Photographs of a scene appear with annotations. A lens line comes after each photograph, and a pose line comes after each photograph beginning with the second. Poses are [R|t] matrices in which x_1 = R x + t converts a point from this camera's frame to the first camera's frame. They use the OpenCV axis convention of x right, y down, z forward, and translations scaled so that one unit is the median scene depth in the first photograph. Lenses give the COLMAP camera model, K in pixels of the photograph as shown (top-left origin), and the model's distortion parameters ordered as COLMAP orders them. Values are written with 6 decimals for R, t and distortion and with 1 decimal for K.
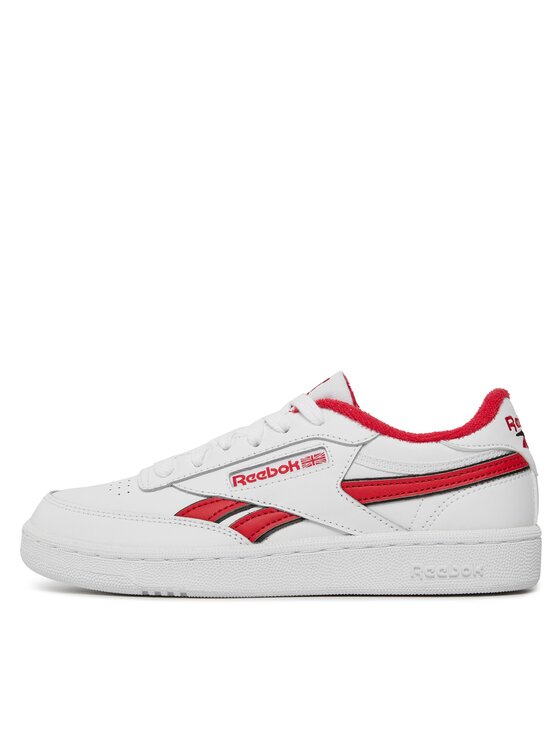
lens RADIAL K [[1536.9, 0, 280.0], [0, 1536.9, 373.0], [0, 0, 1]] dist [0.030129, 0.023455]
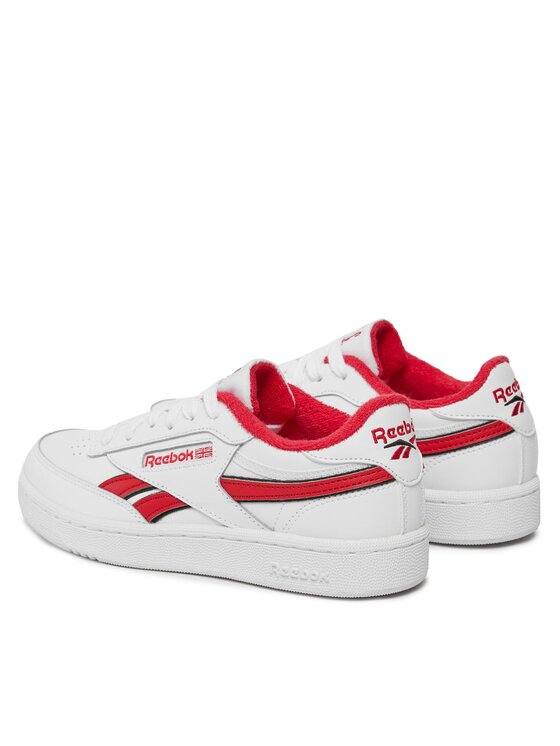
lens RADIAL K [[2198.5, 0, 280.0], [0, 2198.5, 373.0], [0, 0, 1]] dist [-0.047254, -0.062626]
pose [[0.866350, 0.098161, -0.489695, 0.811905], [0.032823, 0.967185, 0.251944, -0.380526], [0.498357, -0.234345, 0.834699, -0.234982]]
